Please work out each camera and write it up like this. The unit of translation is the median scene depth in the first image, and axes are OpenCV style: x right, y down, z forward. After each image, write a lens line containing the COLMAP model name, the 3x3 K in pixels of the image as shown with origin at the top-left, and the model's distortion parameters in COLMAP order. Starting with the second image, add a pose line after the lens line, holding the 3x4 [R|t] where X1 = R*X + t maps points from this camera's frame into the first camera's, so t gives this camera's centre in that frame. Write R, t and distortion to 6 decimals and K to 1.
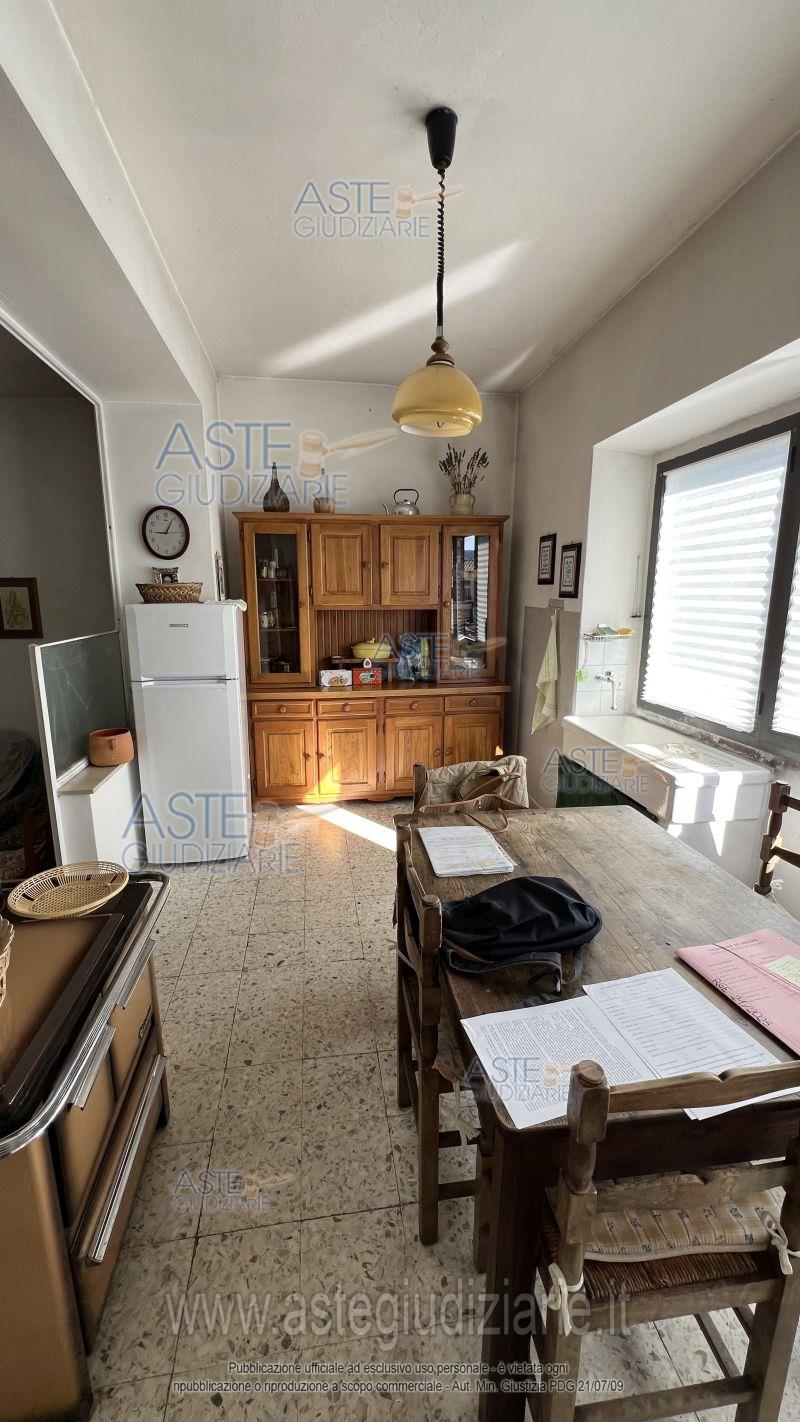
lens RADIAL K [[580.1, 0, 397.3], [0, 580.1, 709.8], [0, 0, 1]] dist [-0.000267, 0.000006]
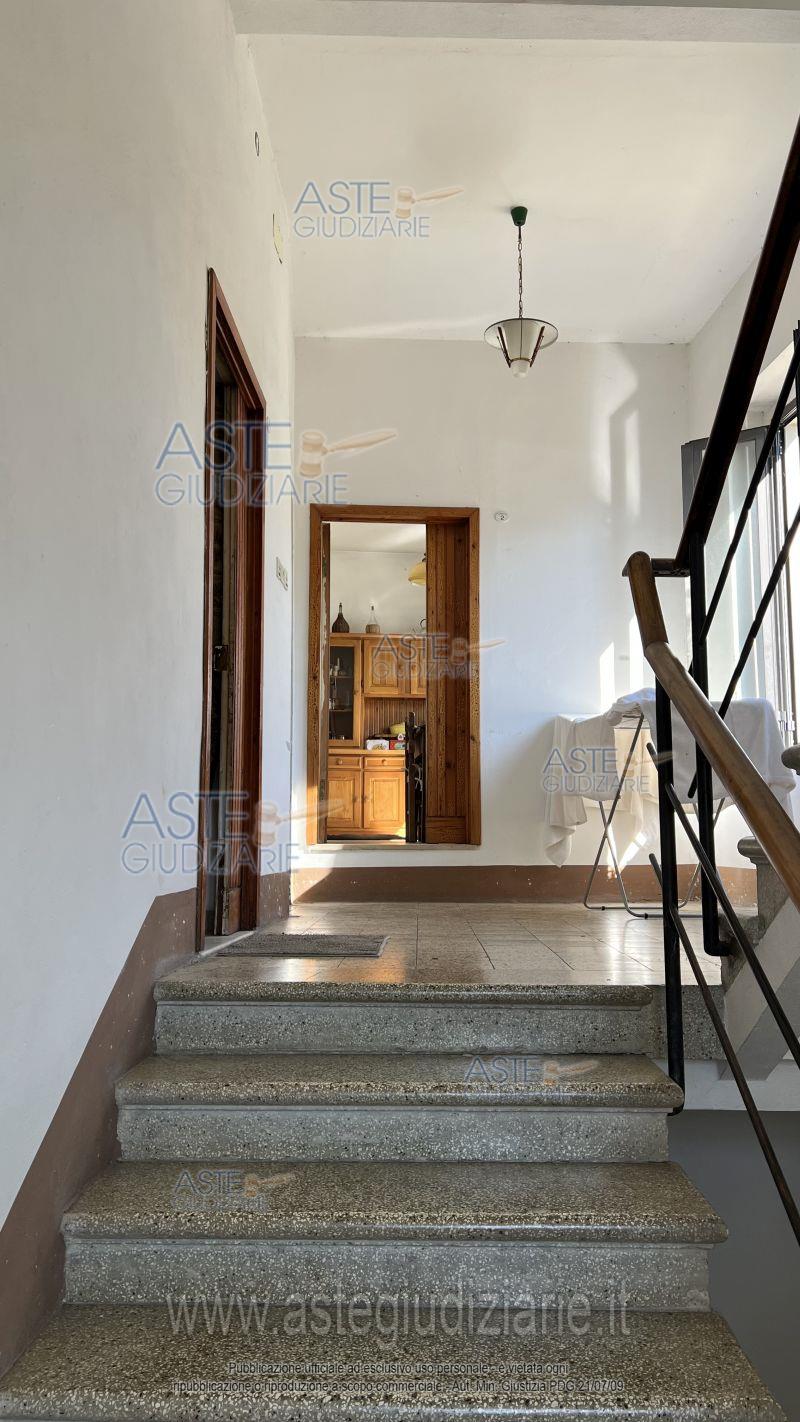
lens RADIAL K [[1091.2, 0, 398.4], [0, 1091.2, 710.9], [0, 0, 1]] dist [0.000323, -0.000013]
pose [[0.995918, -0.004400, -0.090158, 0.183369], [-0.023714, 0.950973, -0.308364, 0.687269], [0.087095, 0.309244, 0.946986, -1.528116]]
